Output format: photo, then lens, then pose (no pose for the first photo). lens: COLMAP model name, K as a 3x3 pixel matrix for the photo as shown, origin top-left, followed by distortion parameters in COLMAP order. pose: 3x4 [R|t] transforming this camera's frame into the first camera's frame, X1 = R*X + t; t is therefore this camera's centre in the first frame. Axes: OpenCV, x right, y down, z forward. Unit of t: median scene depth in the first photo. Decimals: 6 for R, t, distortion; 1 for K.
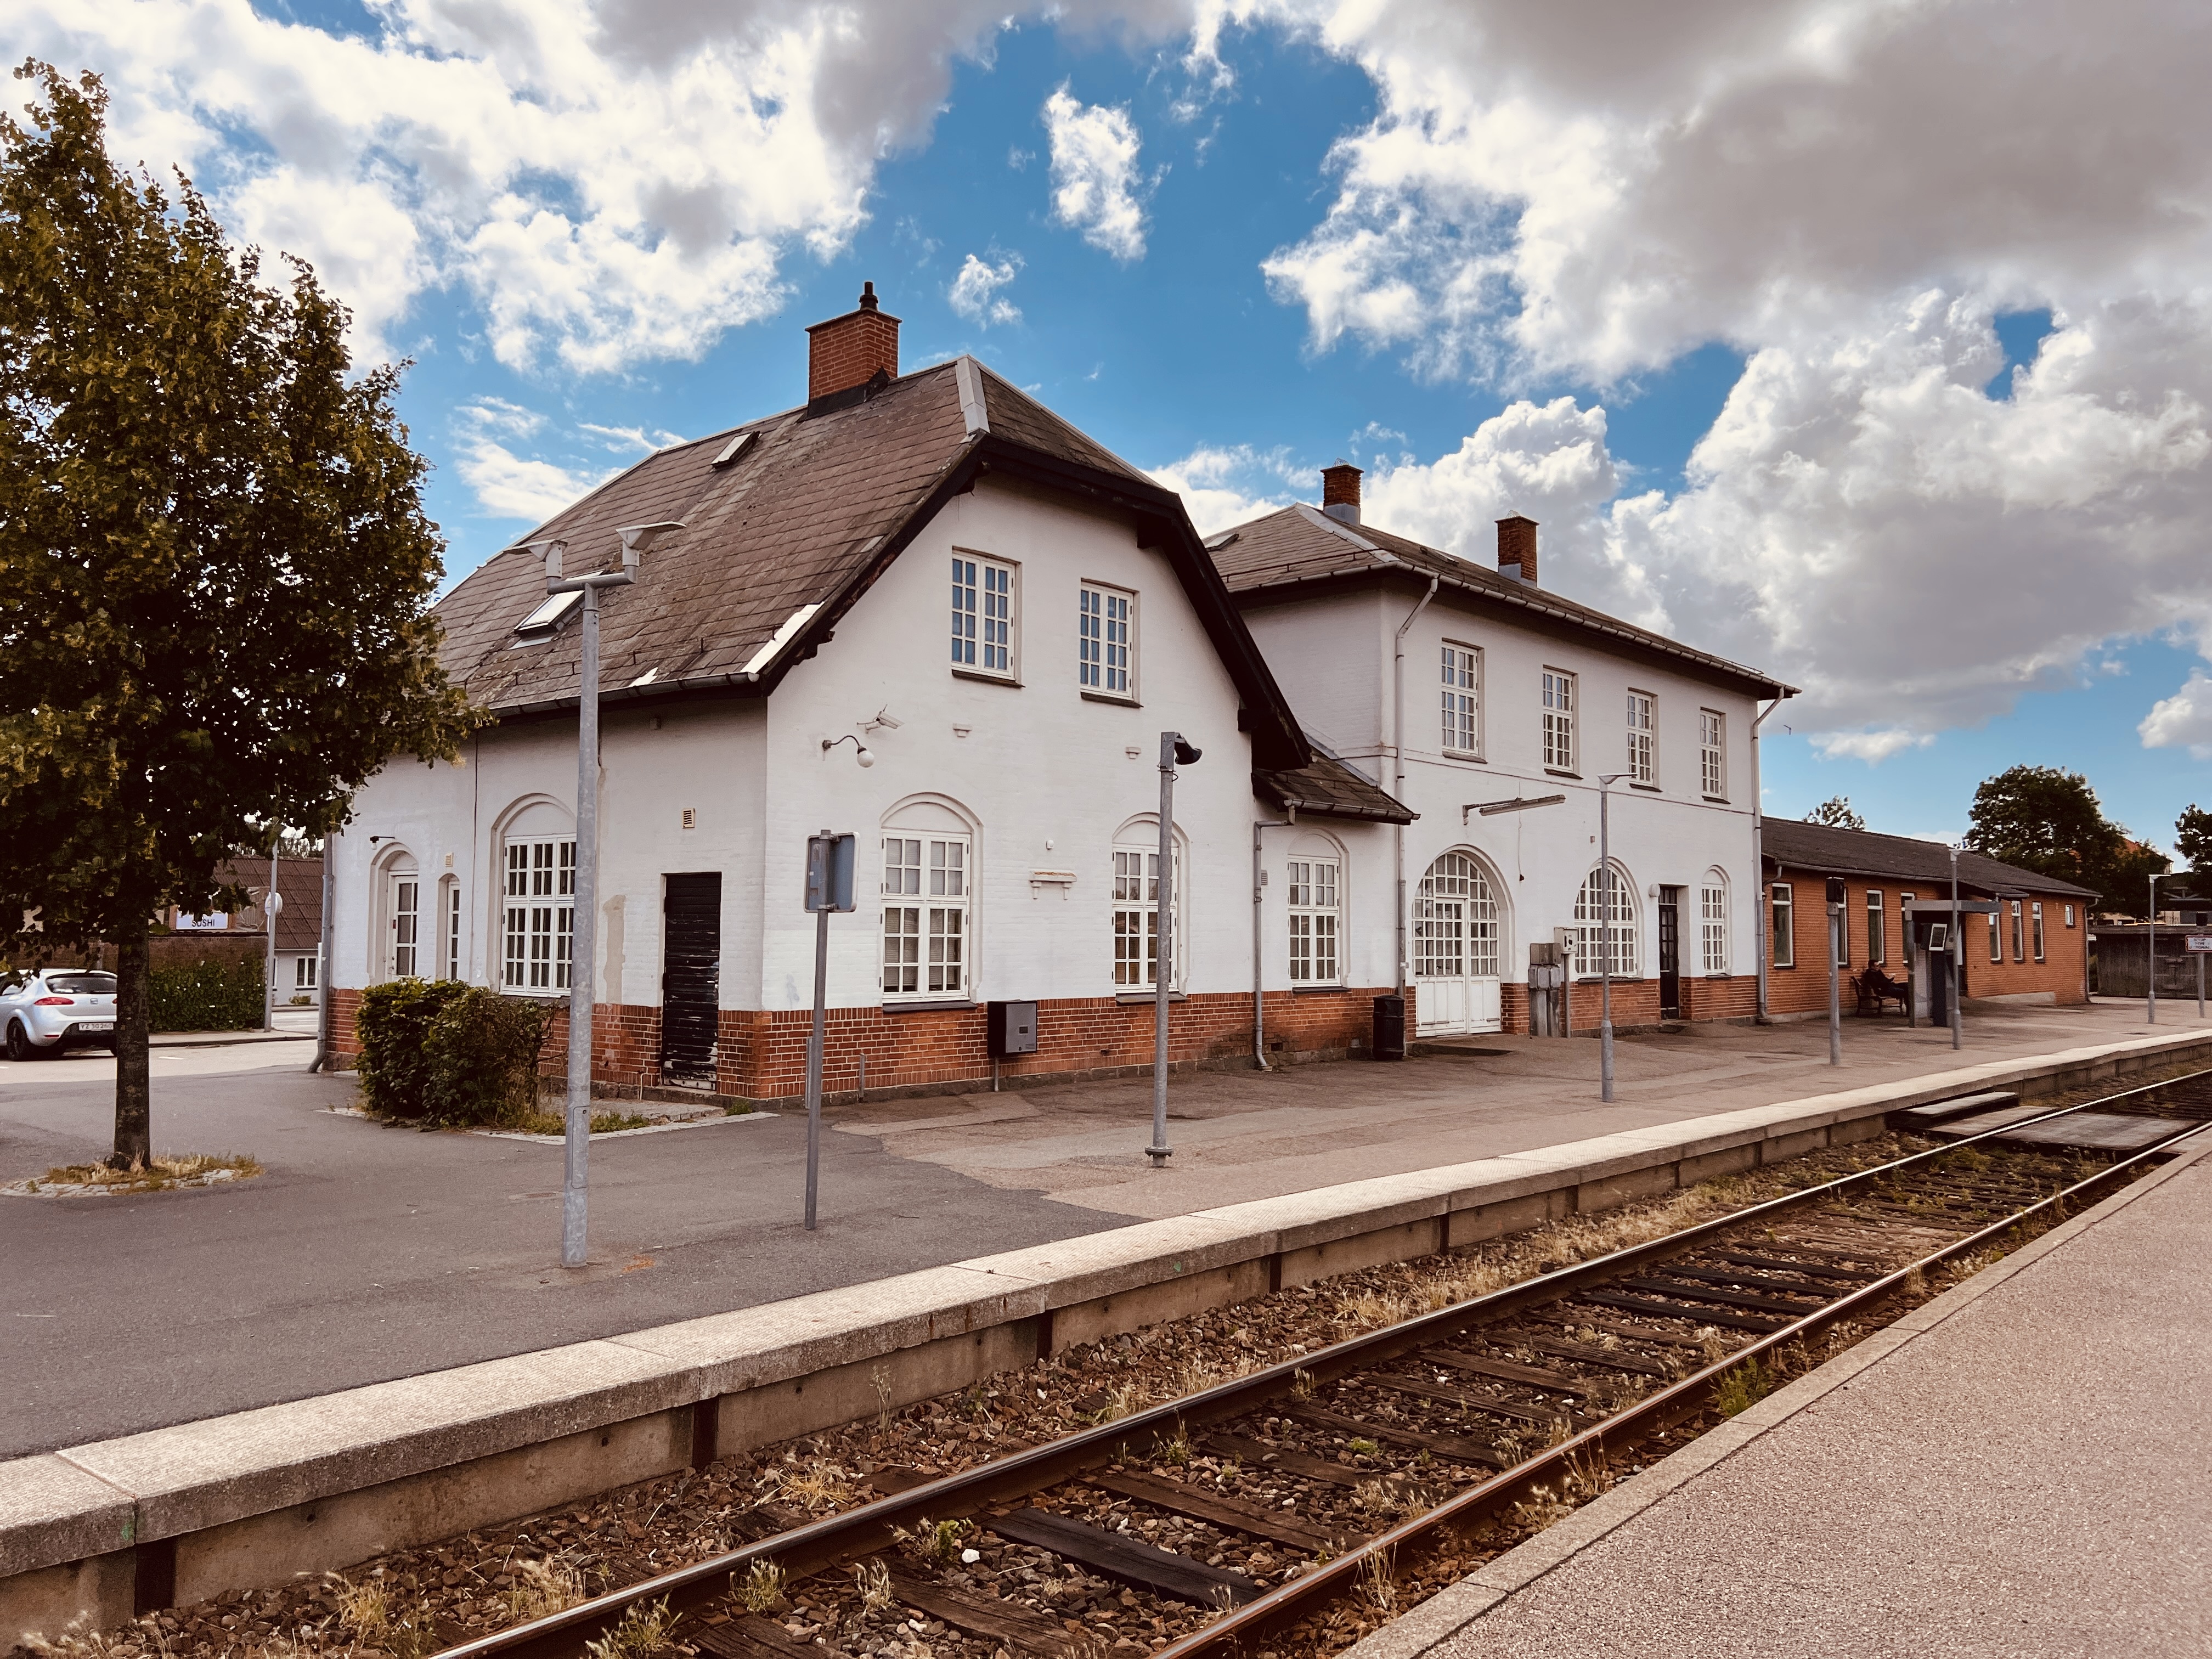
lens RADIAL K [[1637.5, 0, 1106.0], [0, 1637.5, 829.5], [0, 0, 1]] dist [0.148994, -0.273383]
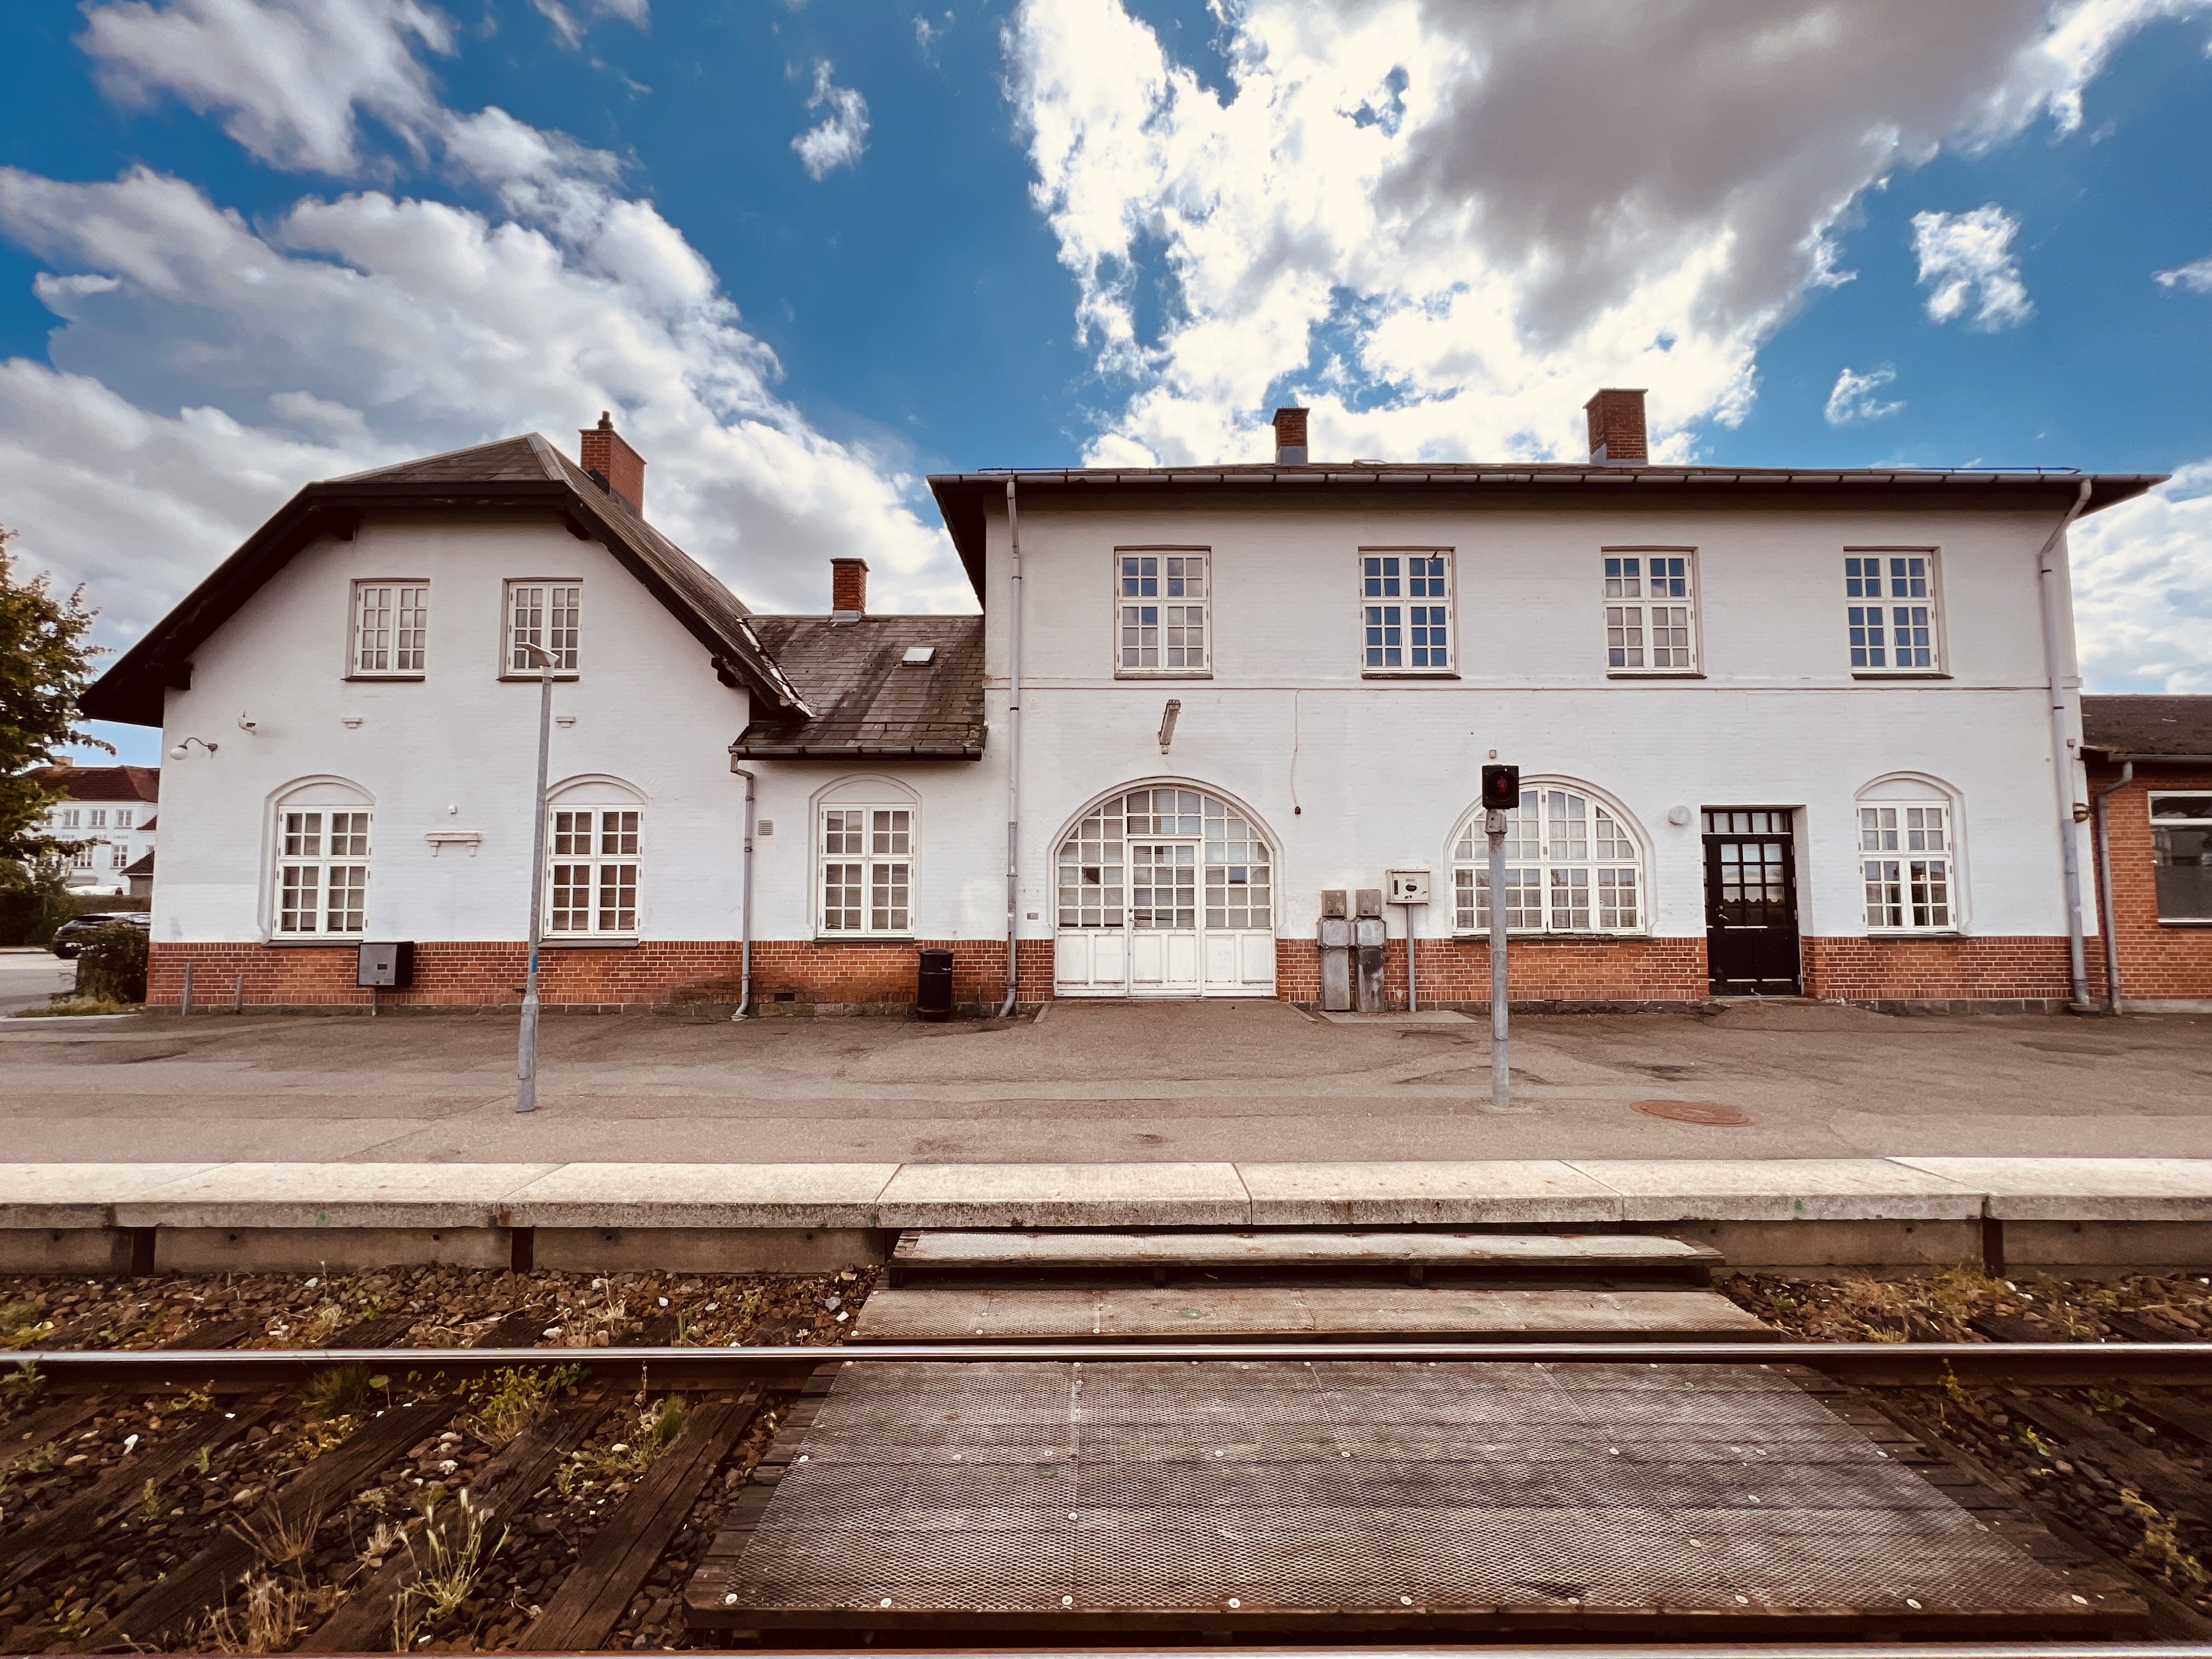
lens RADIAL K [[913.6, 0, 1110.3], [0, 913.6, 822.0], [0, 0, 1]] dist [-0.000564, -0.000183]
pose [[0.662997, -0.058899, -0.746301, 0.551112], [0.054441, 0.998054, -0.030403, 0.045861], [0.746640, -0.020472, 0.664913, 0.660720]]
